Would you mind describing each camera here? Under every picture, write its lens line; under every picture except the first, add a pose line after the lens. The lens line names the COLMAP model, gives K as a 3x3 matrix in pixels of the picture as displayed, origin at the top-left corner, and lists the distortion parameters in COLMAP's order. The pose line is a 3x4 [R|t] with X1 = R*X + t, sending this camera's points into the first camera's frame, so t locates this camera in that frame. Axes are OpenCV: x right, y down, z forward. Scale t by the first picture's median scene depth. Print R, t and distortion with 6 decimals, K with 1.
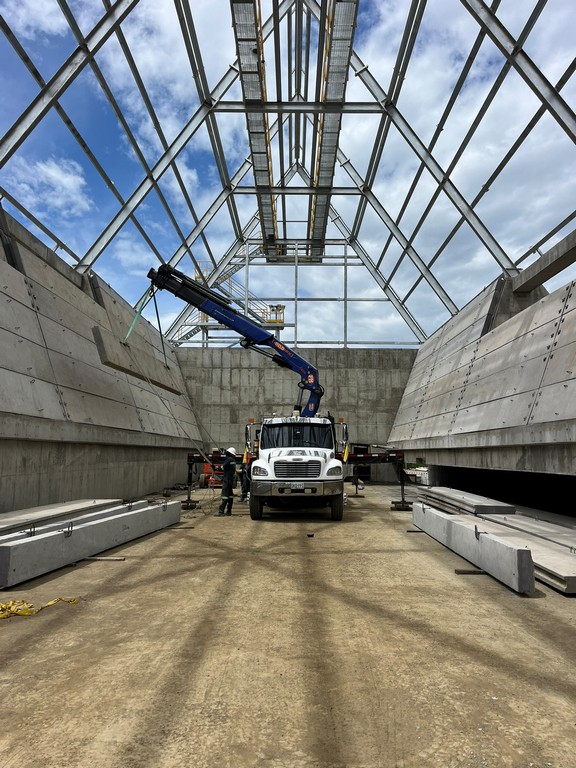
lens RADIAL K [[576.2, 0, 290.1], [0, 576.2, 398.3], [0, 0, 1]] dist [-0.001051, -0.002177]
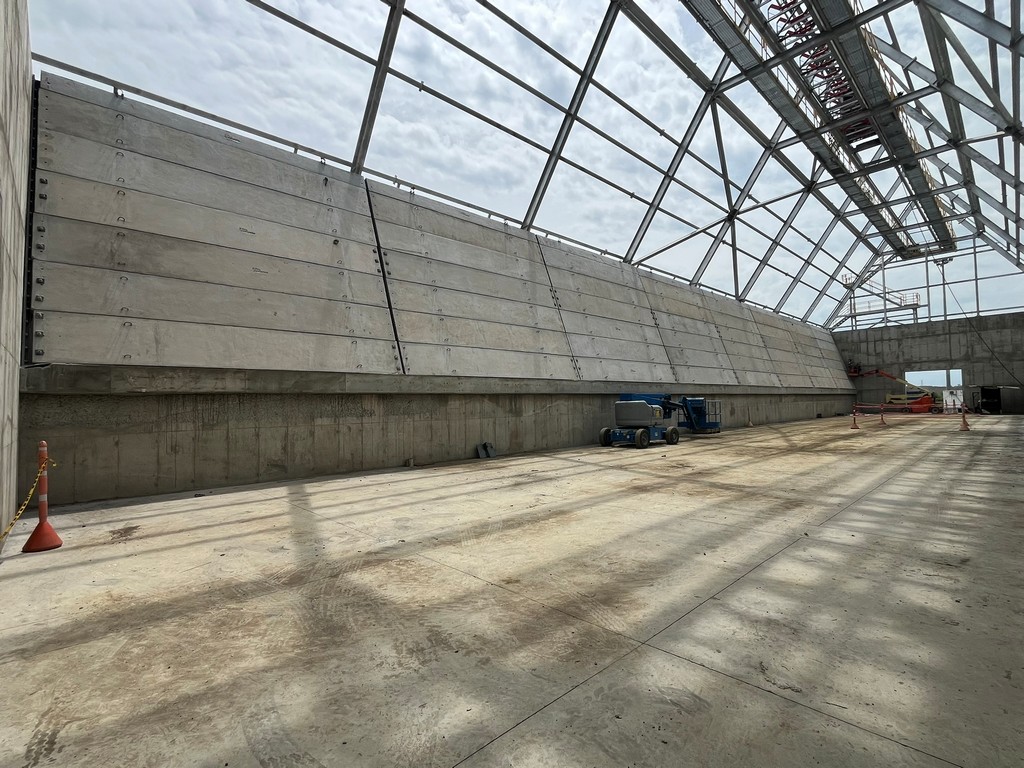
lens RADIAL K [[475.9, 0, 512.0], [0, 475.9, 384.0], [0, 0, 1]] dist [-0.001998, -0.000391]
pose [[0.687285, -0.053132, -0.724442, 0.143359], [0.095267, 0.995300, 0.017383, -0.051856], [0.720113, -0.080963, 0.689117, -0.574259]]
